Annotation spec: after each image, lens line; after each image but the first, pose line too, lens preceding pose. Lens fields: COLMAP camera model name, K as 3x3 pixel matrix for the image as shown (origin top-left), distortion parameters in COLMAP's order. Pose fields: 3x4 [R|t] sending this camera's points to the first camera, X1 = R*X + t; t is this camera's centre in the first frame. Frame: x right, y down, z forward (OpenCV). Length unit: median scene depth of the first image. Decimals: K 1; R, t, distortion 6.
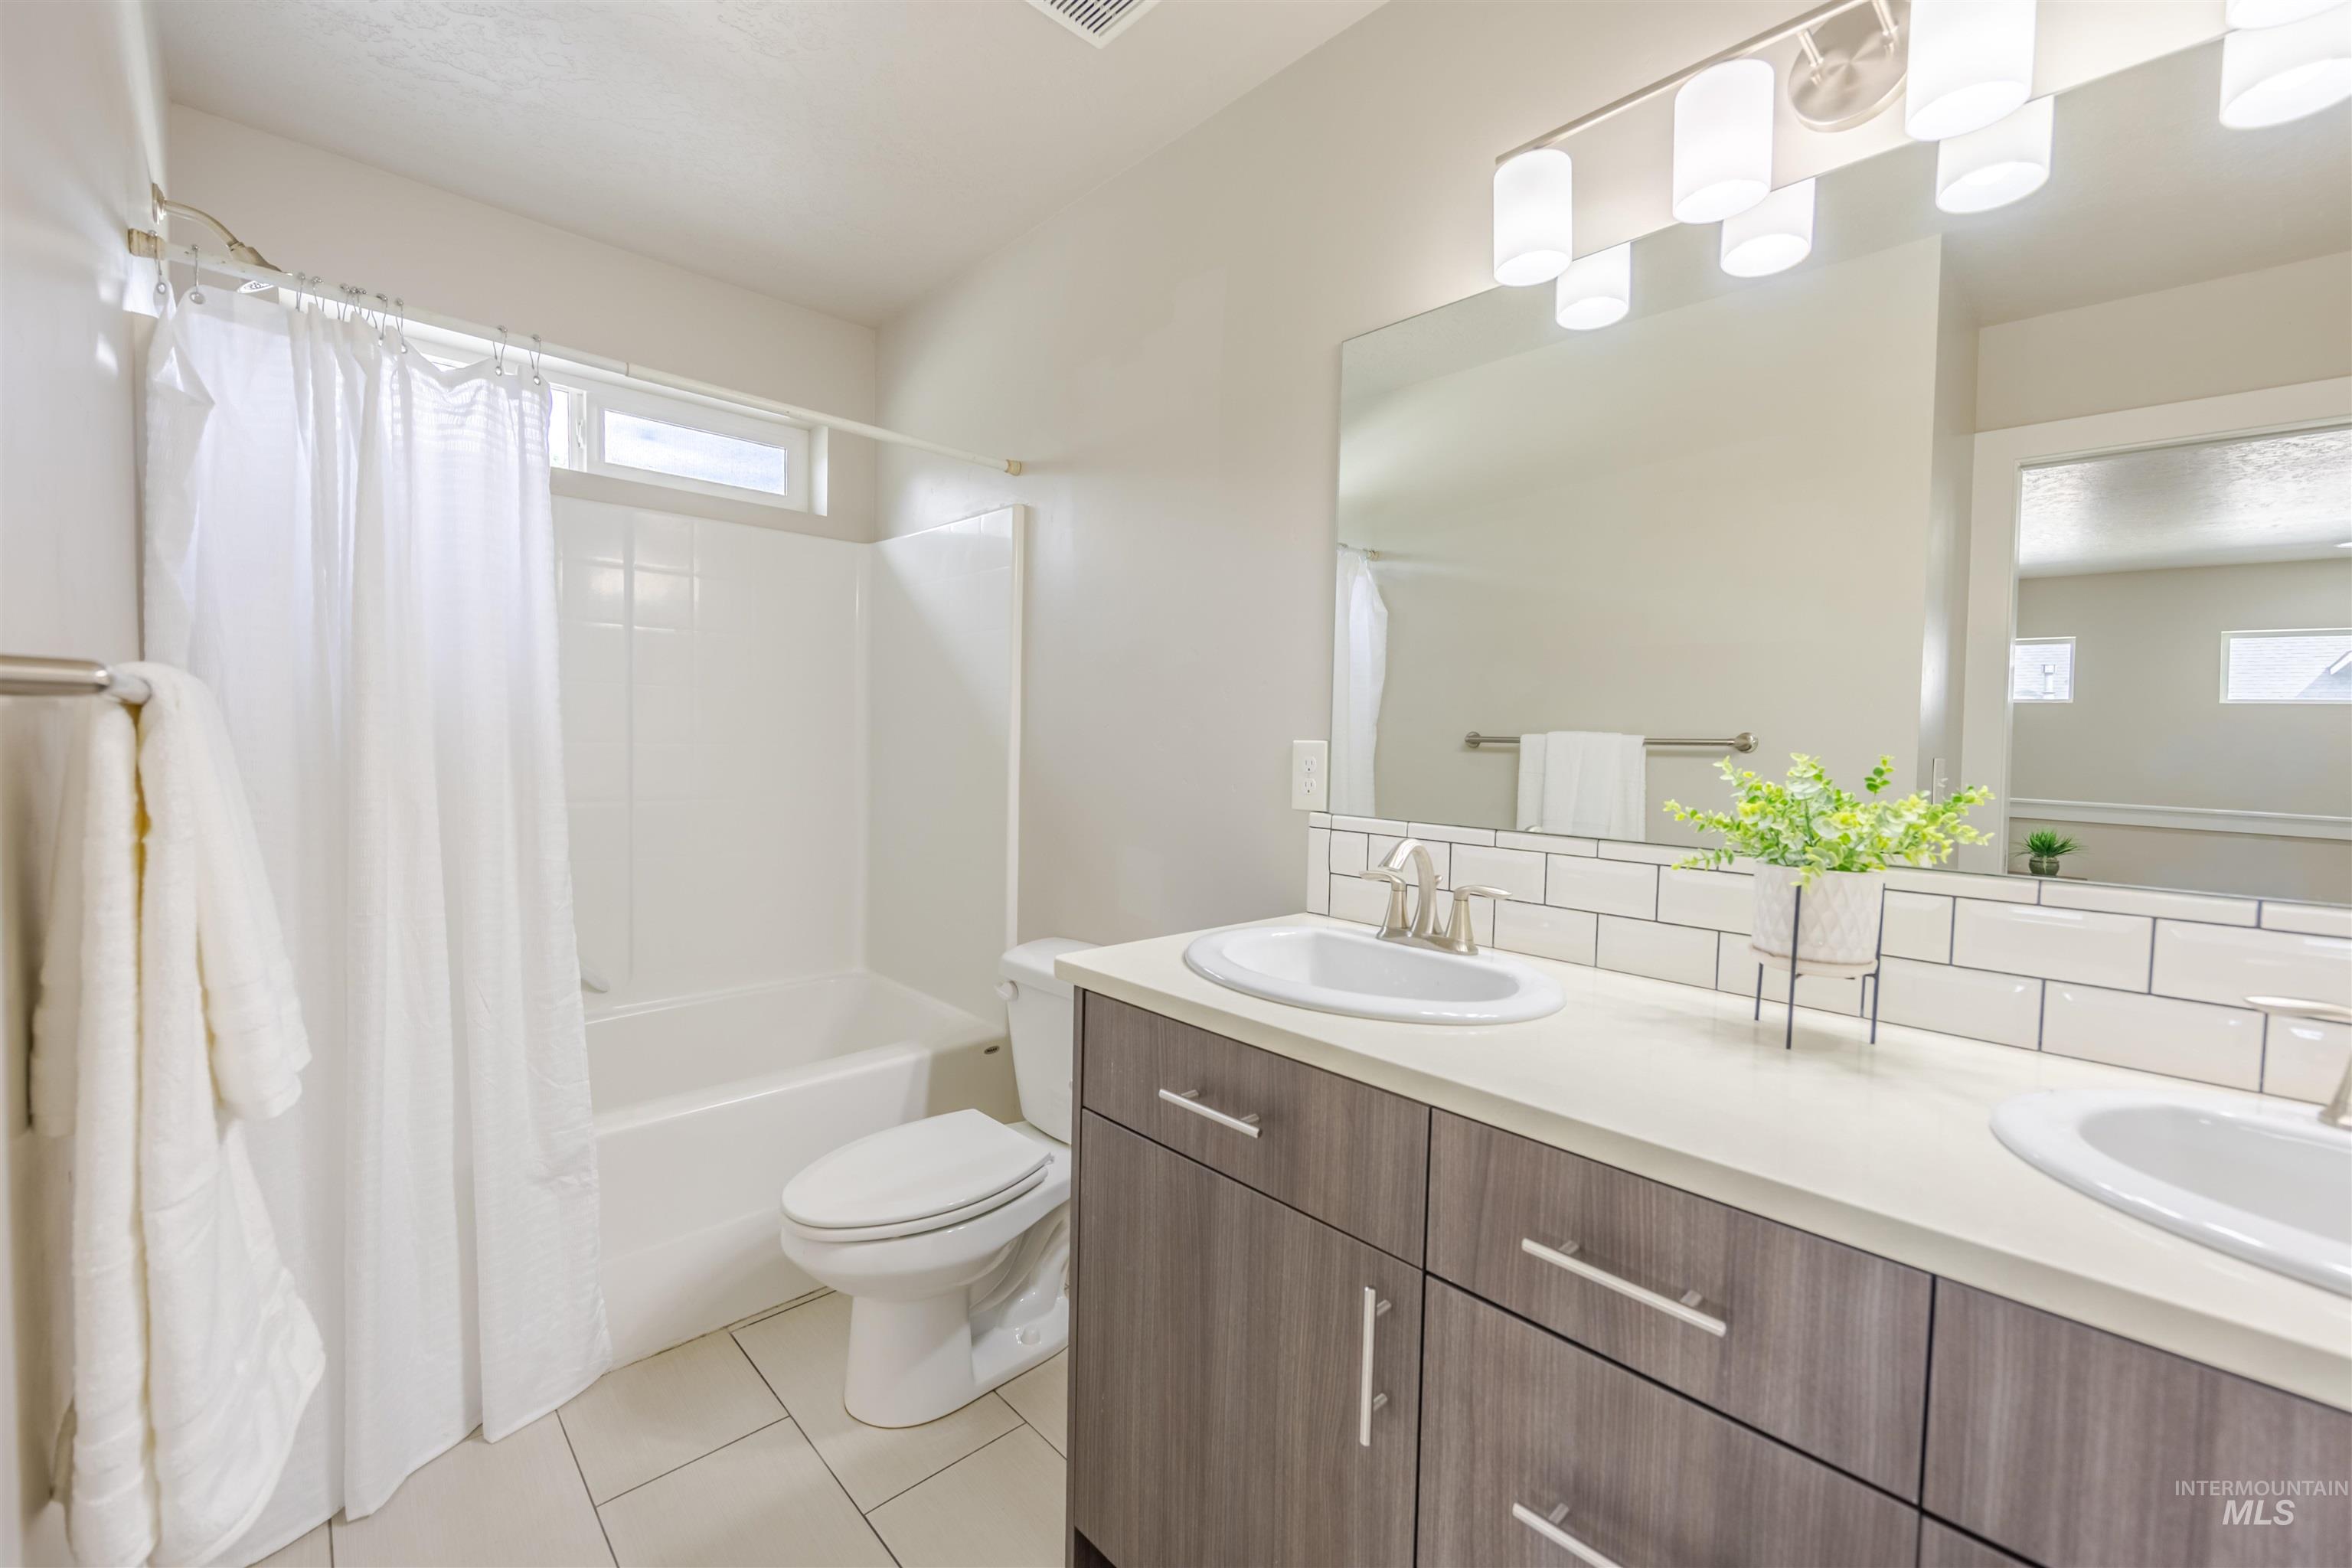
lens RADIAL K [[945.0, 0, 1174.8], [0, 945.0, 763.7], [0, 0, 1]] dist [-0.003895, -0.000361]
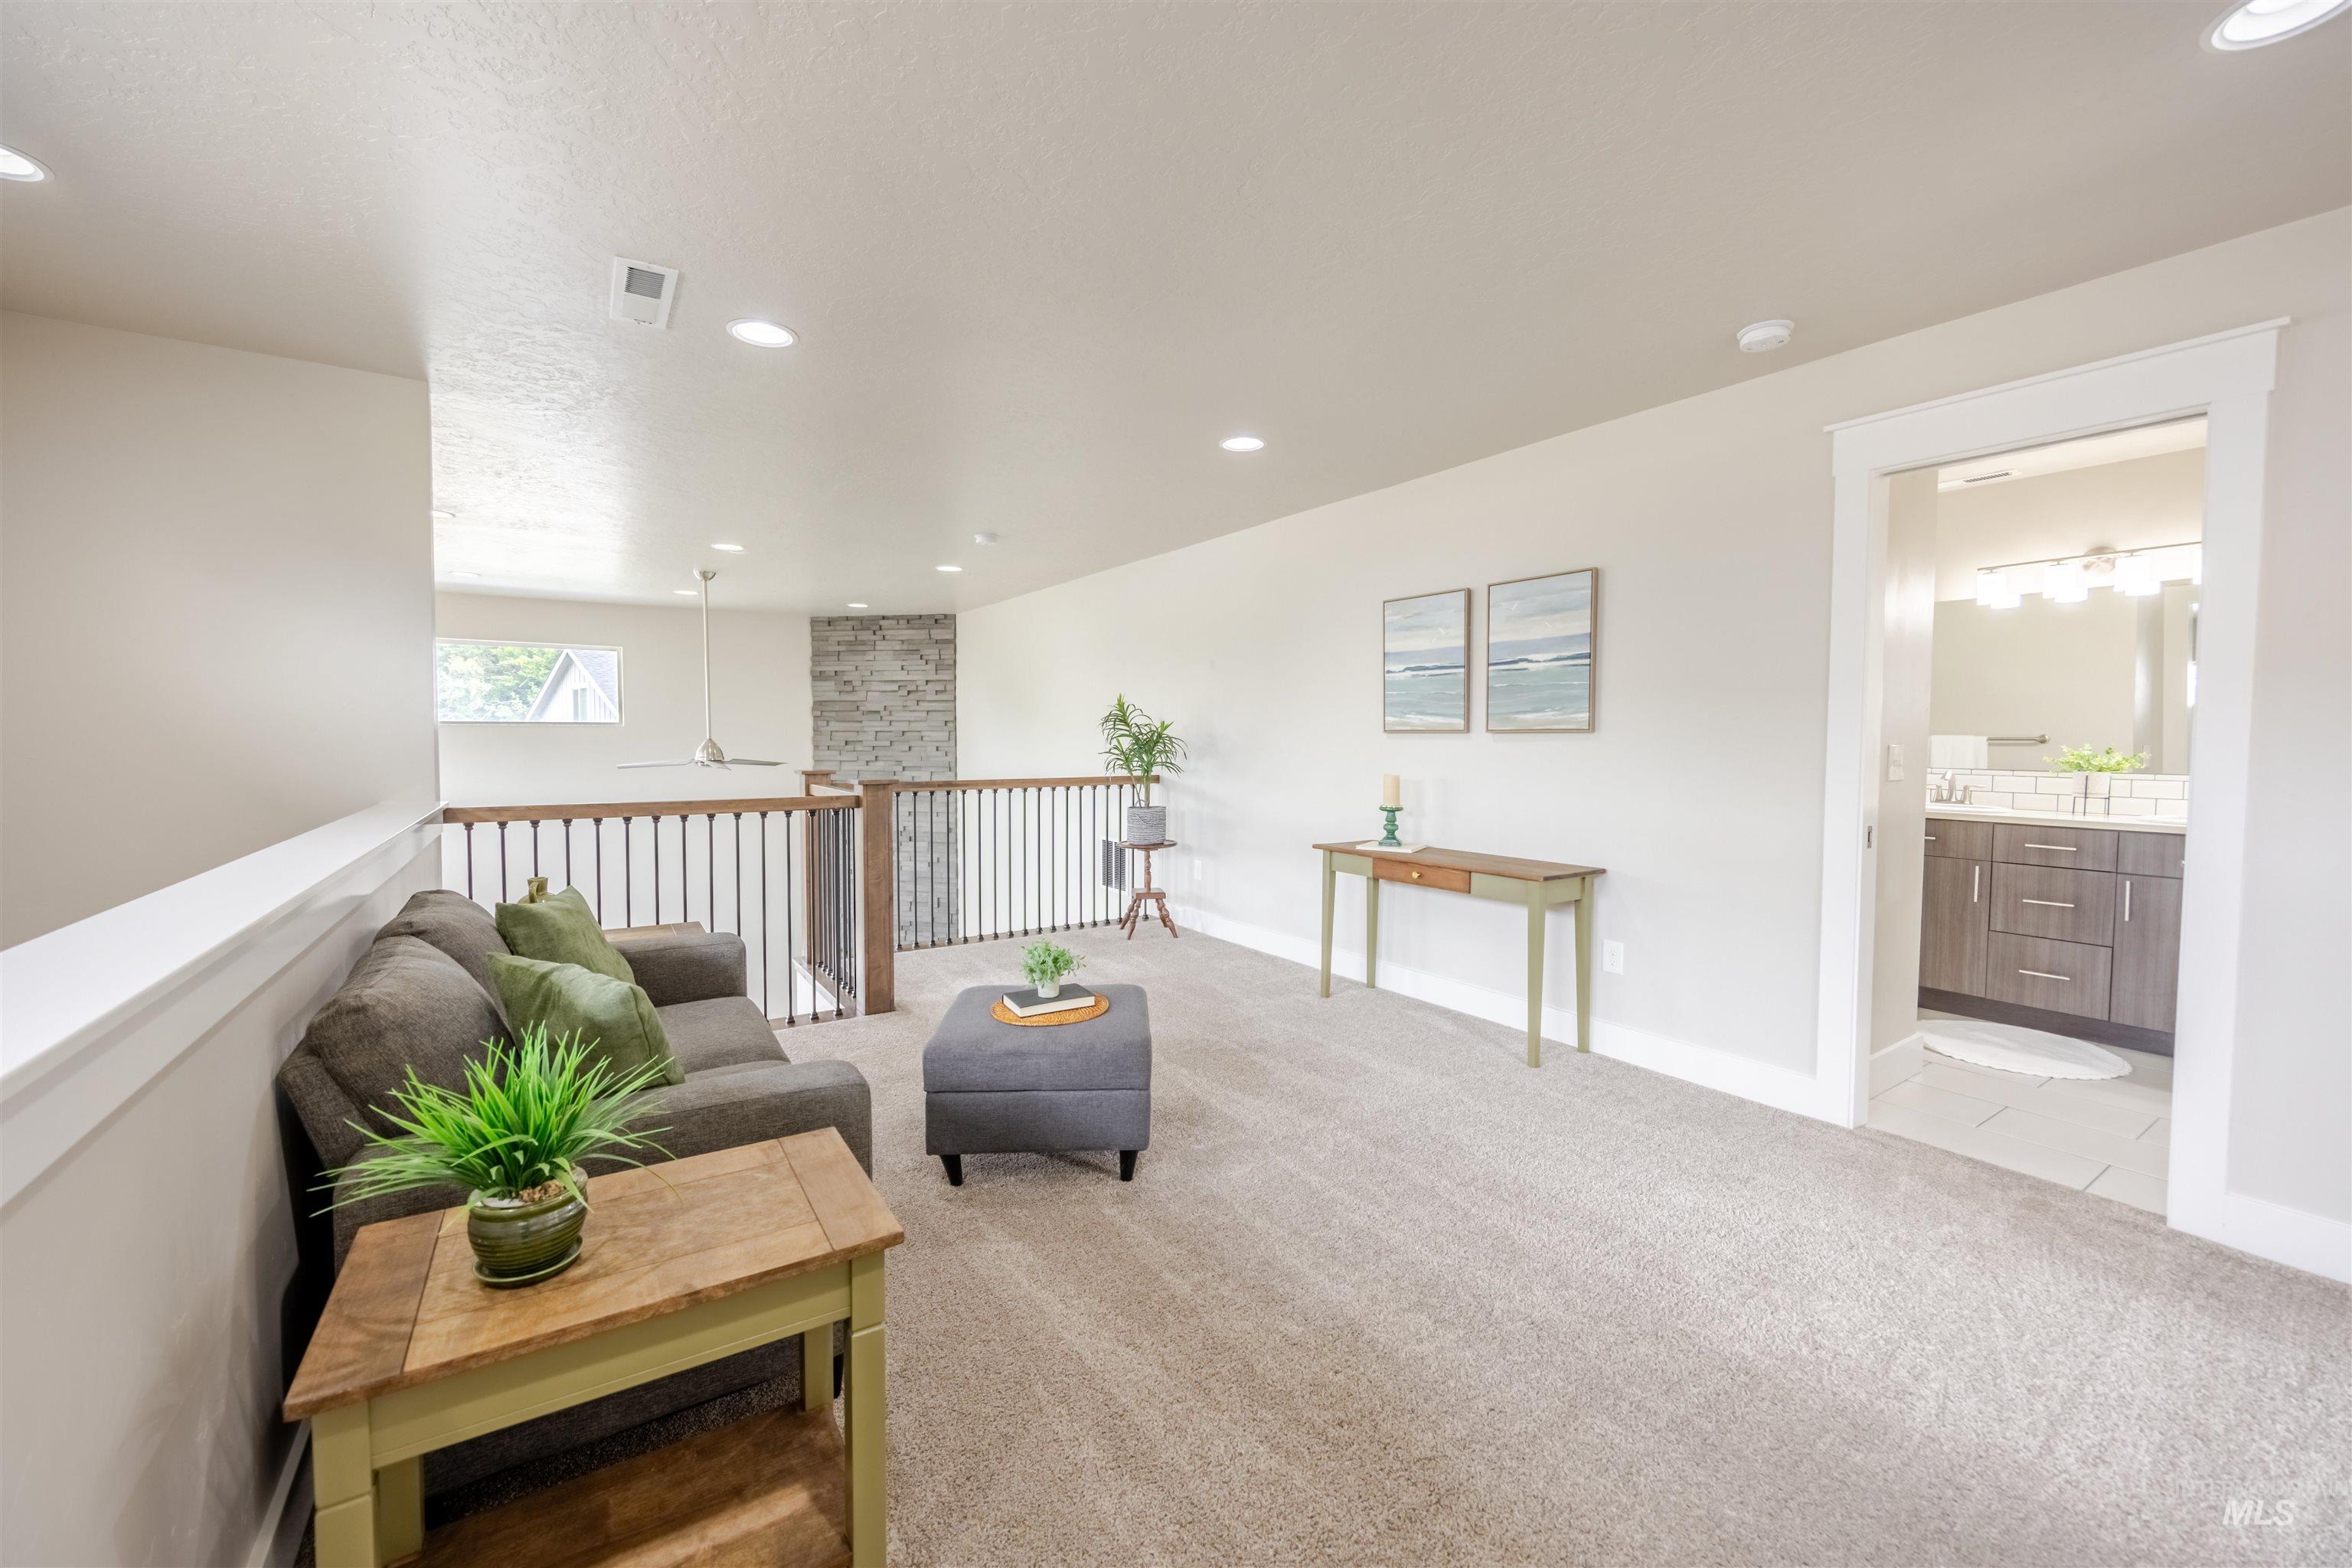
lens RADIAL K [[945.0, 0, 1174.8], [0, 945.0, 763.7], [0, 0, 1]] dist [-0.003895, -0.000361]
pose [[0.987779, -0.004014, -0.155812, -2.611239], [0.004527, 0.999985, 0.002937, 0.044962], [0.155798, -0.003606, 0.987782, -3.651219]]
